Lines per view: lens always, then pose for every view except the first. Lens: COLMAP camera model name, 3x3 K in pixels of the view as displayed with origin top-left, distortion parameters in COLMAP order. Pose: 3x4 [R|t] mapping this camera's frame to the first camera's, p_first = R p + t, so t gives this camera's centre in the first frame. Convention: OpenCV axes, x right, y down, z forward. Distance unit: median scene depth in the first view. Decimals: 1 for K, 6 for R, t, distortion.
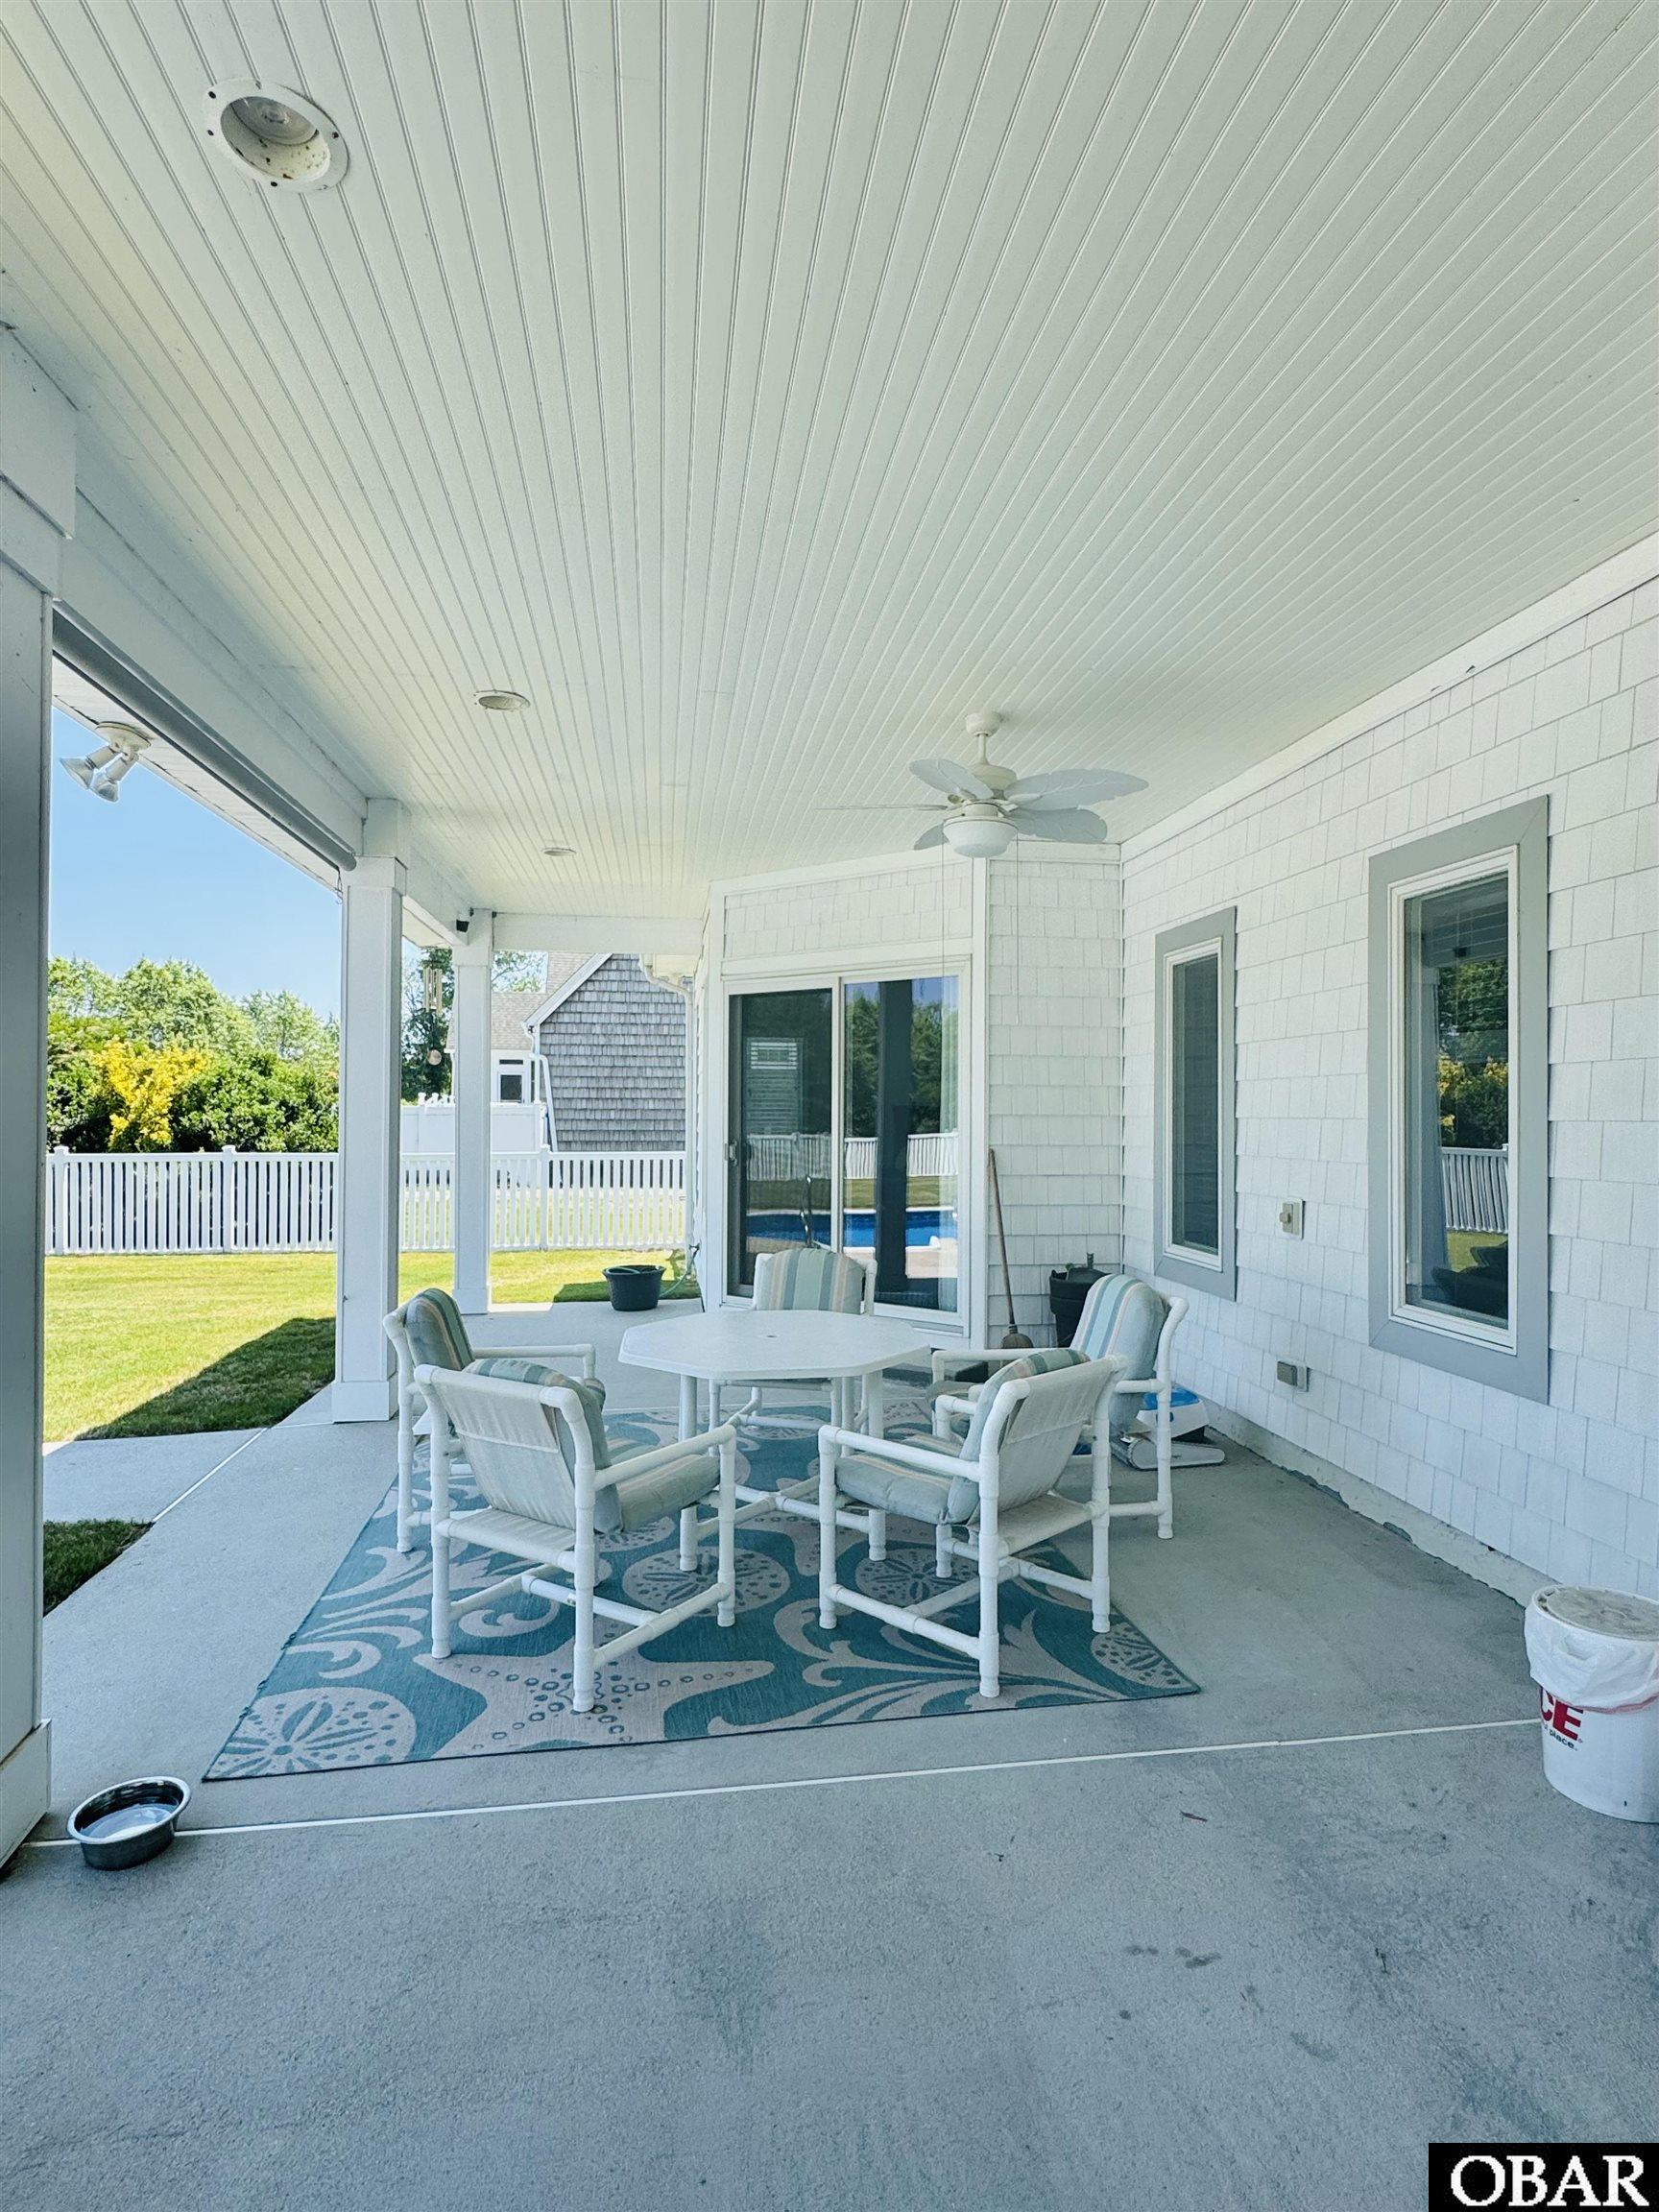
lens RADIAL K [[1146.6, 0, 833.5], [0, 1146.6, 1106.5], [0, 0, 1]] dist [0.001020, 0.000021]
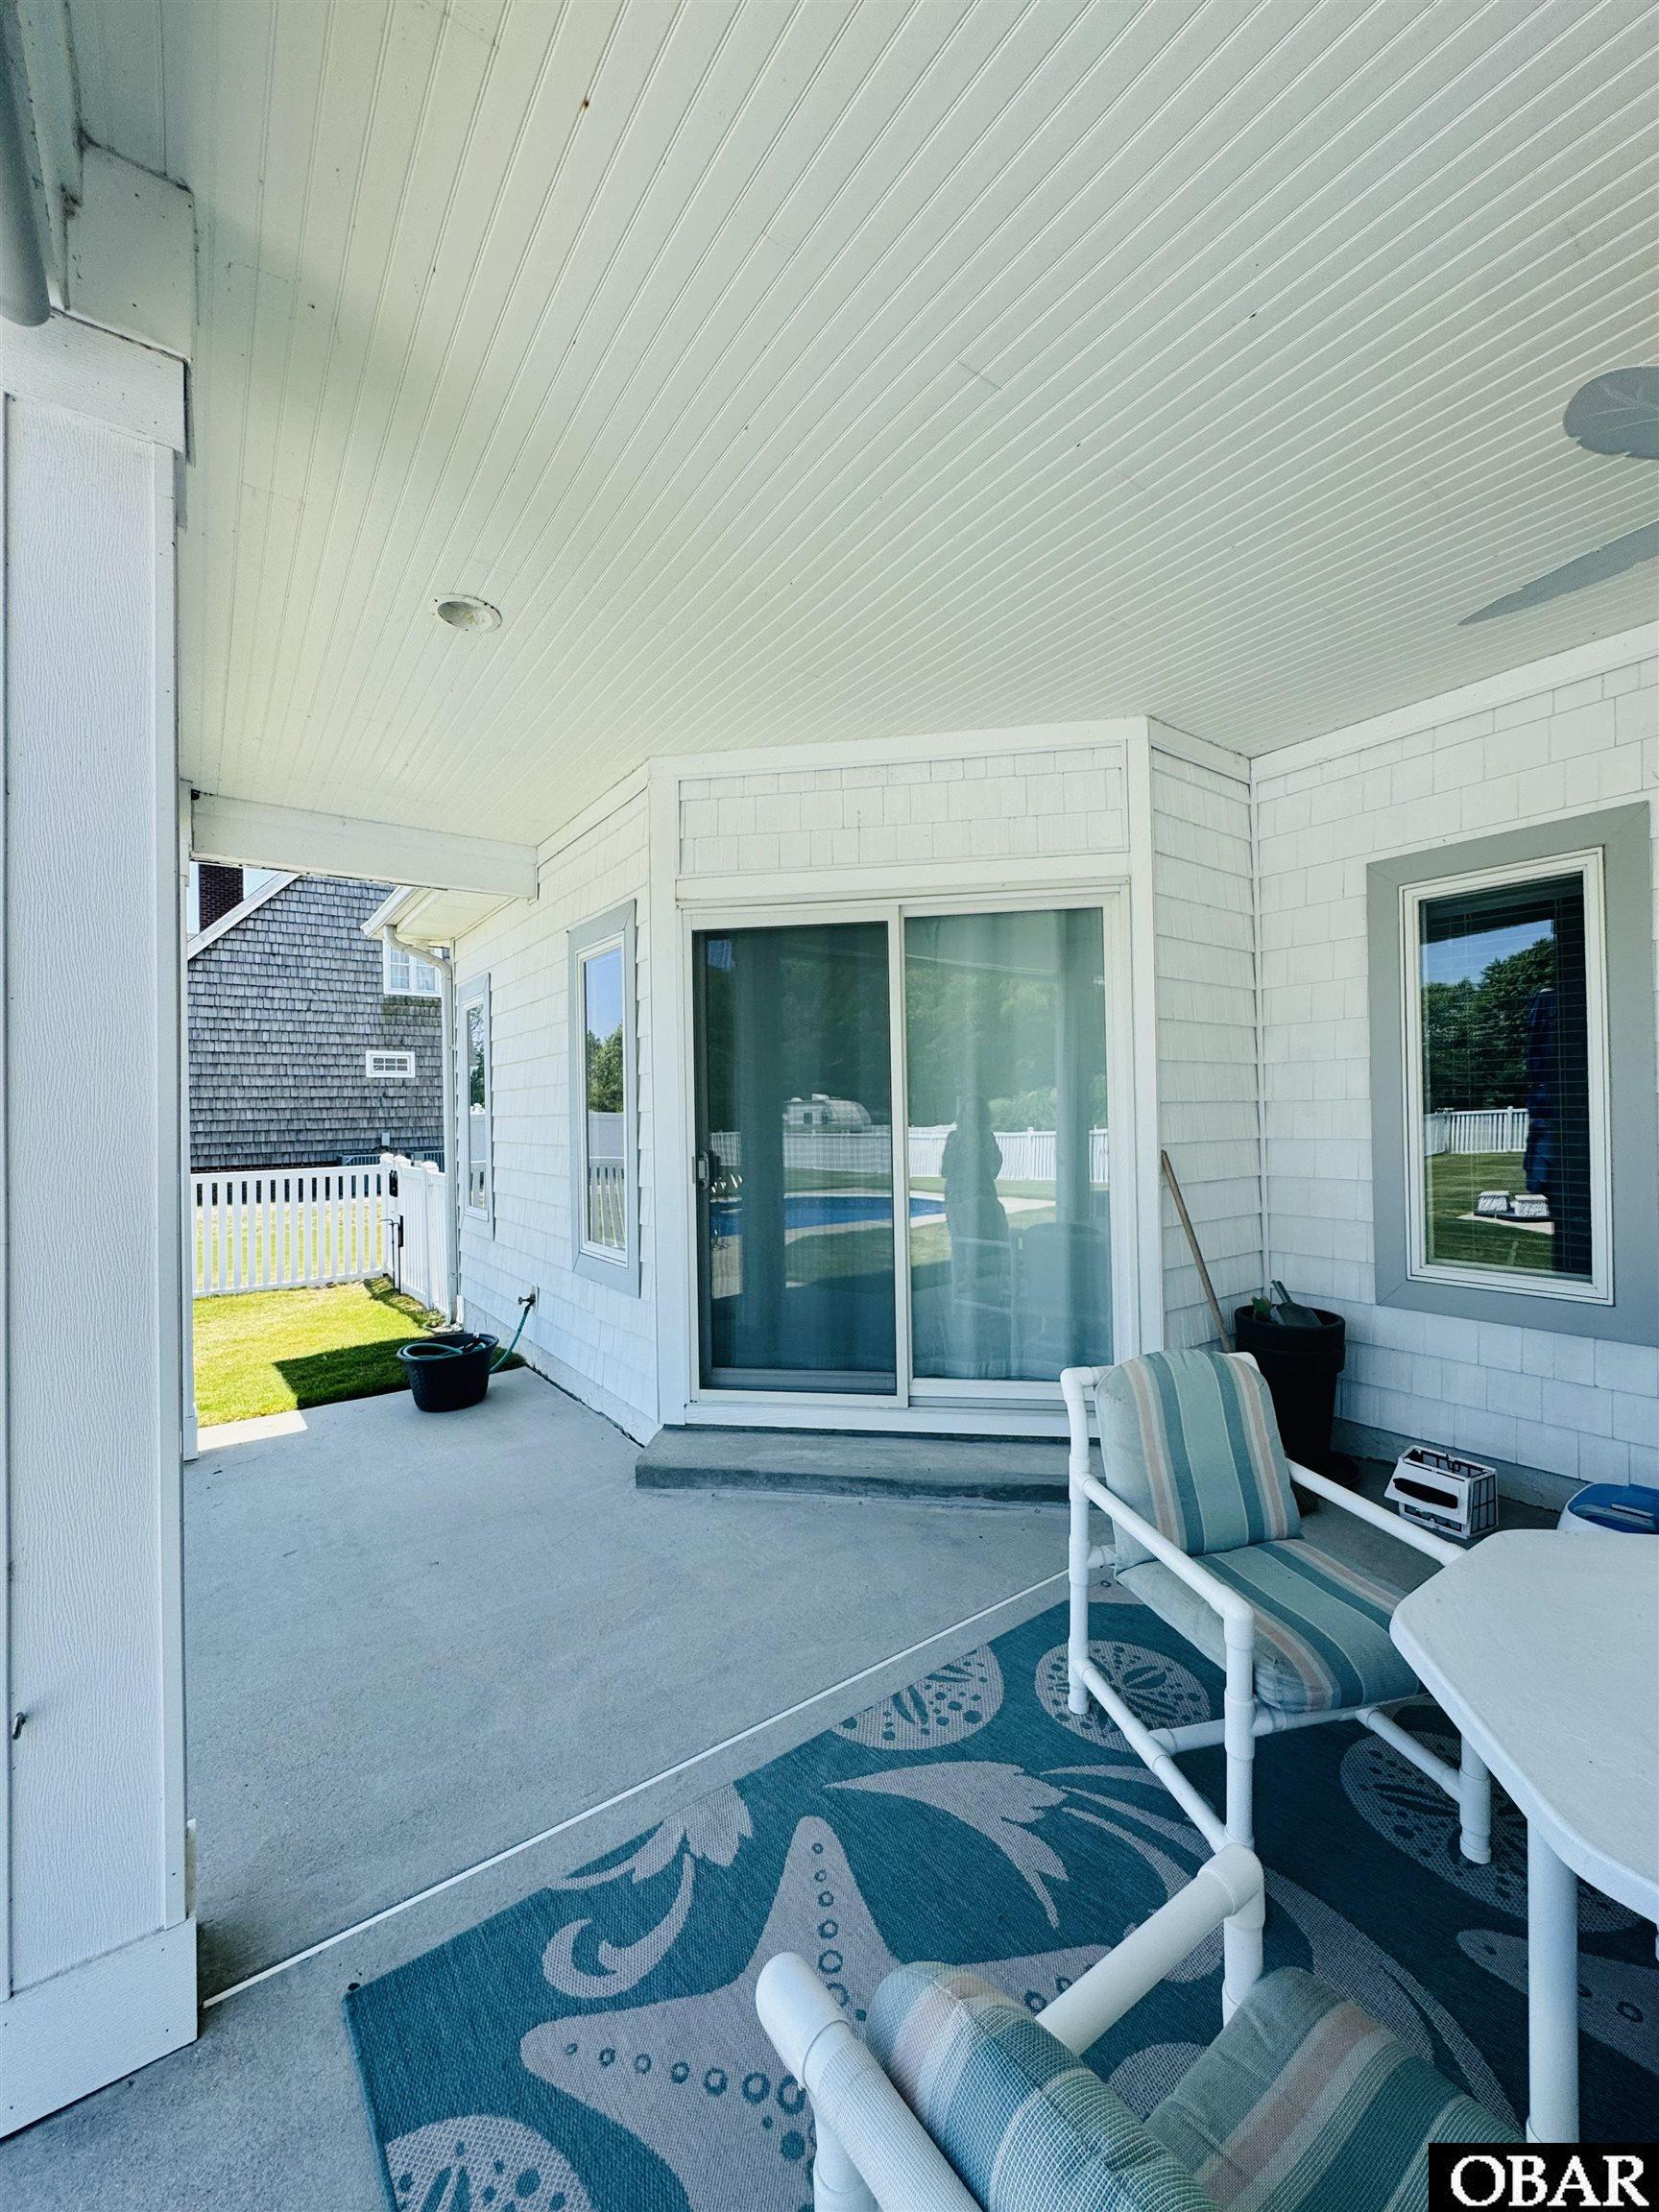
lens RADIAL K [[870.4, 0, 822.3], [0, 870.4, 1103.7], [0, 0, 1]] dist [-0.003512, 0.000525]
pose [[0.887359, -0.018751, 0.460698, -0.069535], [0.022312, 0.999748, -0.002283, 0.001247], [-0.460539, 0.012305, 0.887554, 0.142184]]
